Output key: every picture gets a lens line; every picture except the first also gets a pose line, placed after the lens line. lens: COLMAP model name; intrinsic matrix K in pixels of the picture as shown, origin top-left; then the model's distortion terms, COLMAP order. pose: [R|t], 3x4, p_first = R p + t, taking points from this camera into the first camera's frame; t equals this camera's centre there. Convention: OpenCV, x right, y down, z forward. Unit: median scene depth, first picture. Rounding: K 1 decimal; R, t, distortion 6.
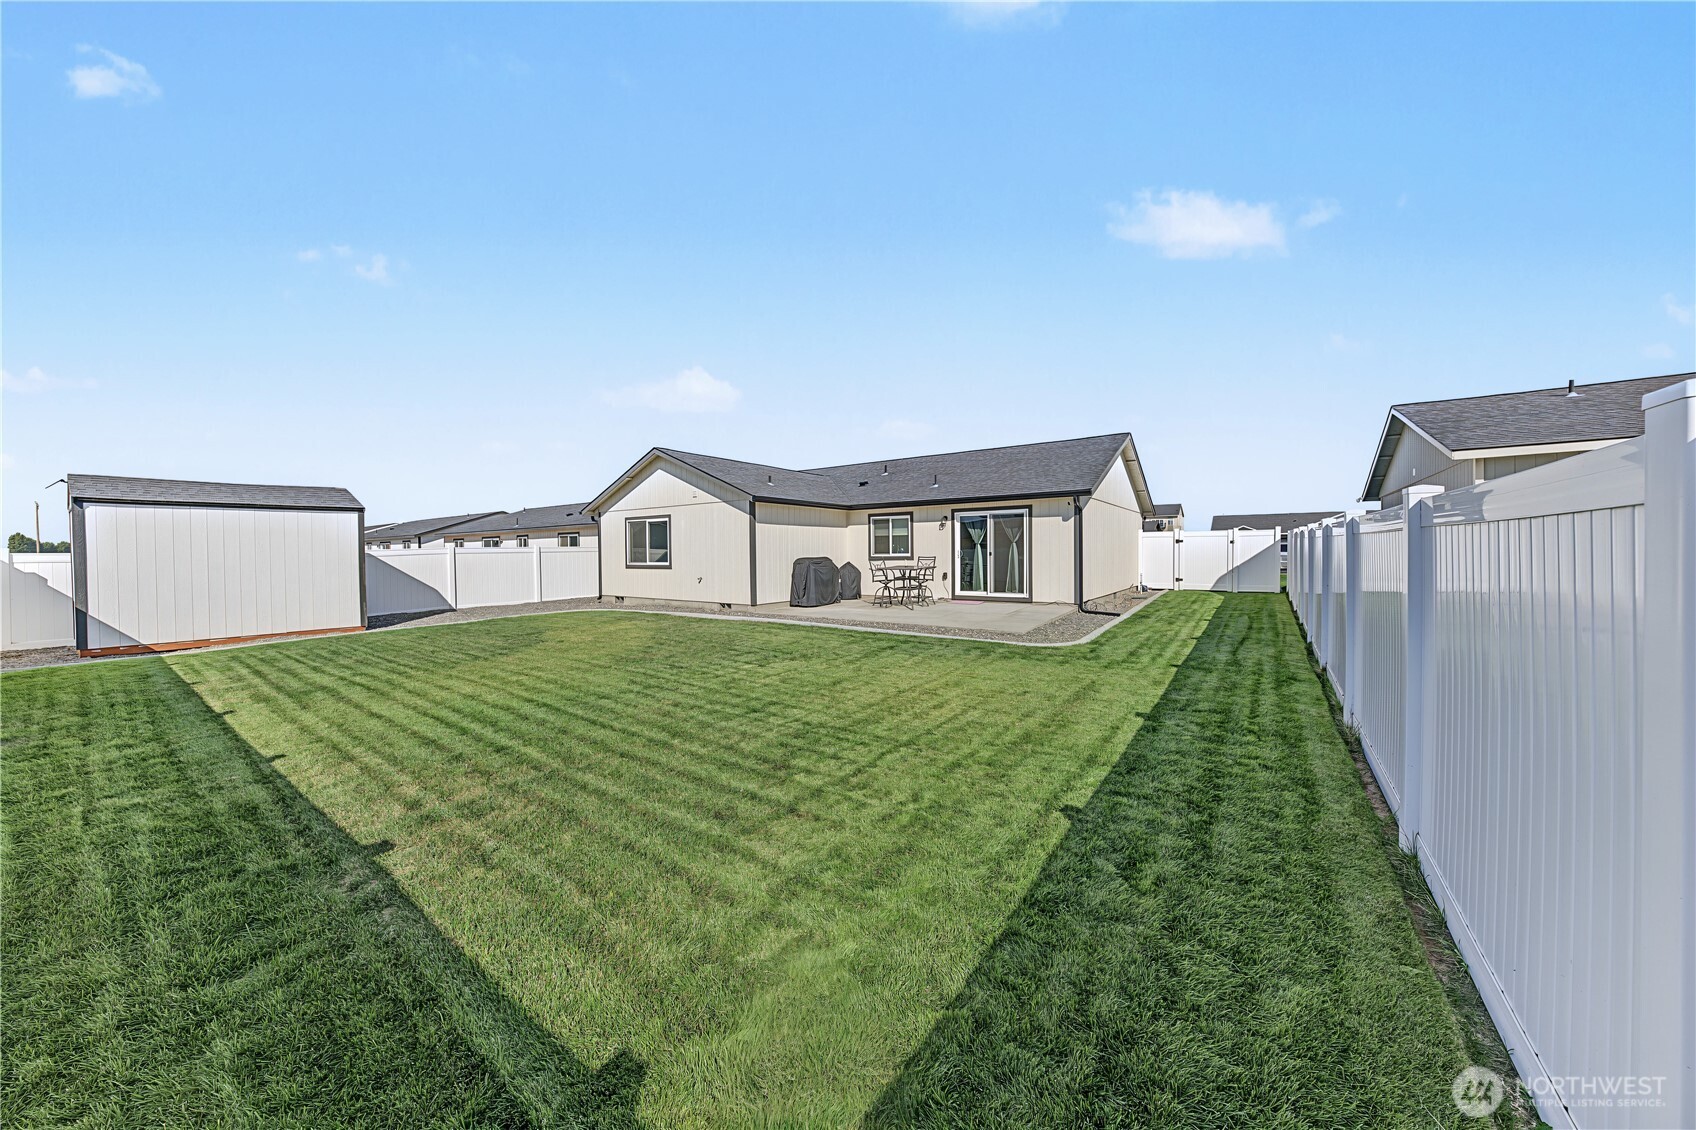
lens RADIAL K [[581.4, 0, 847.9], [0, 581.4, 554.9], [0, 0, 1]] dist [-0.023209, 0.004028]
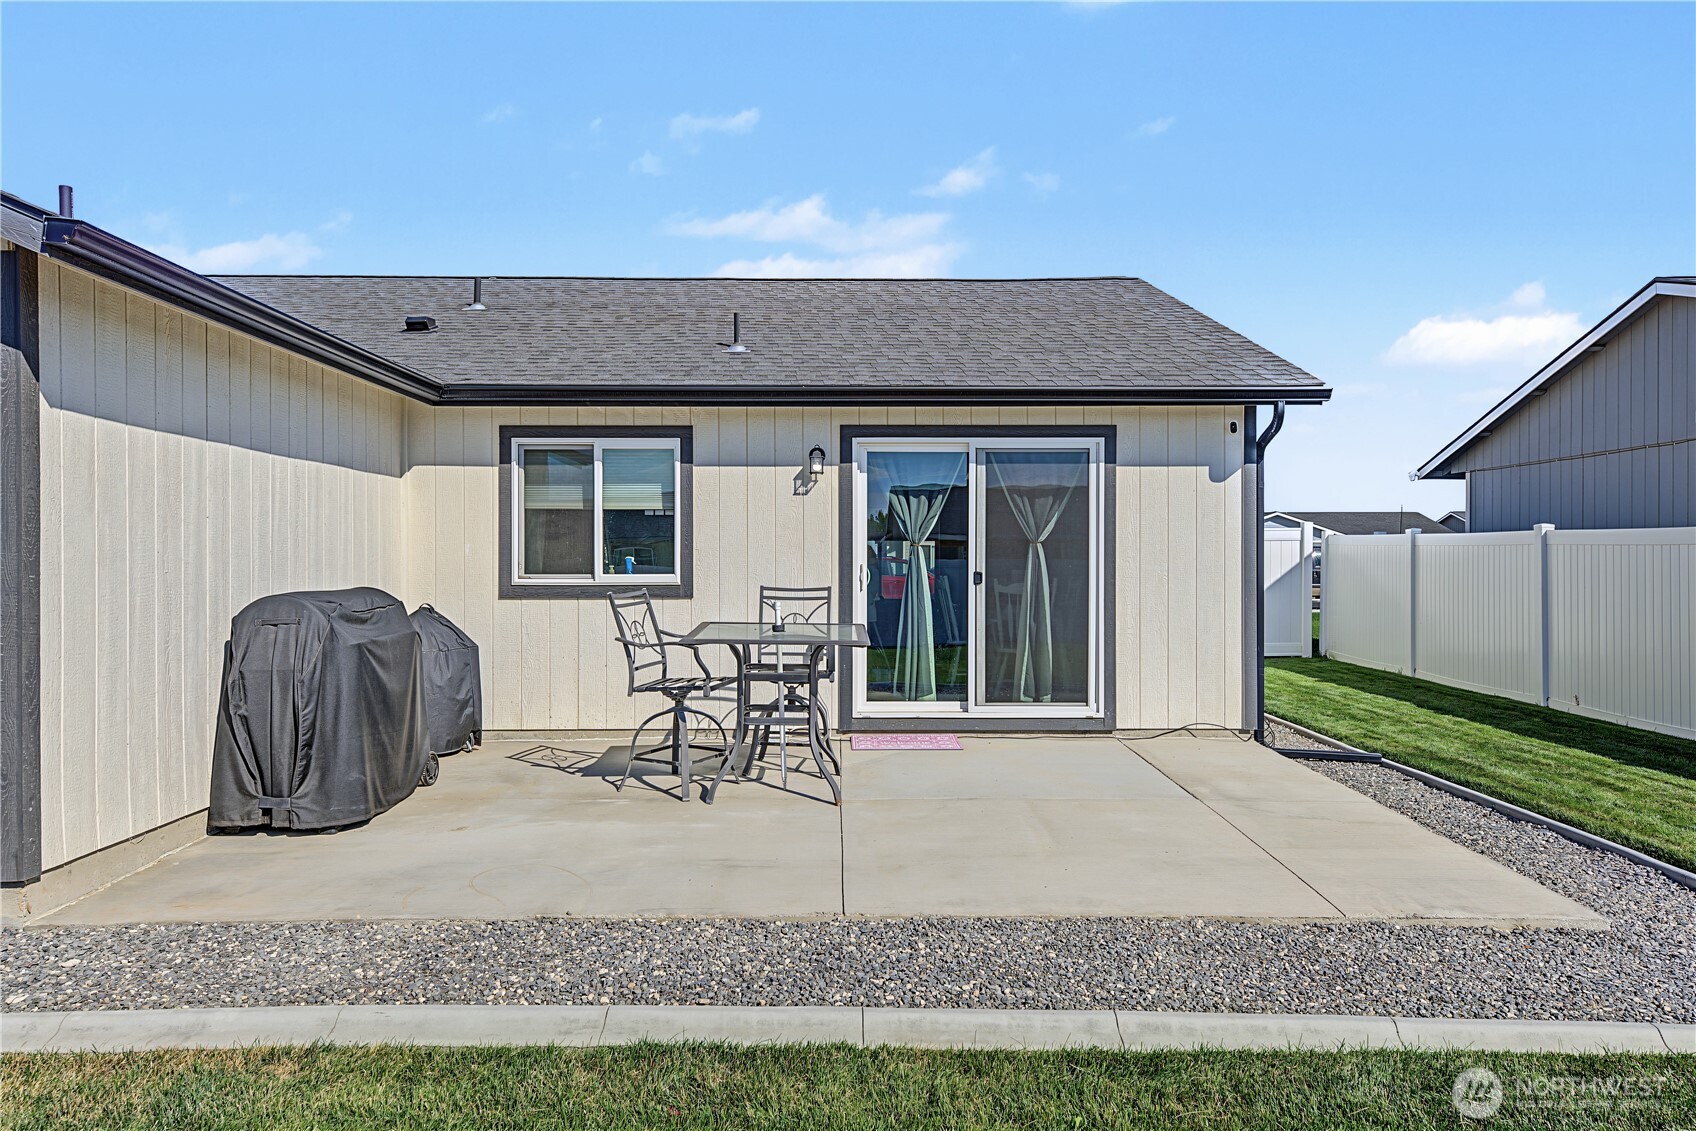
lens RADIAL K [[1094.3, 0, 844.7], [0, 1094.3, 562.6], [0, 0, 1]] dist [0.028044, -0.008020]
pose [[0.812493, 0.010169, 0.582882, -0.142088], [-0.005802, 0.999939, -0.009357, -0.003923], [-0.582942, 0.004221, 0.812503, 0.546748]]
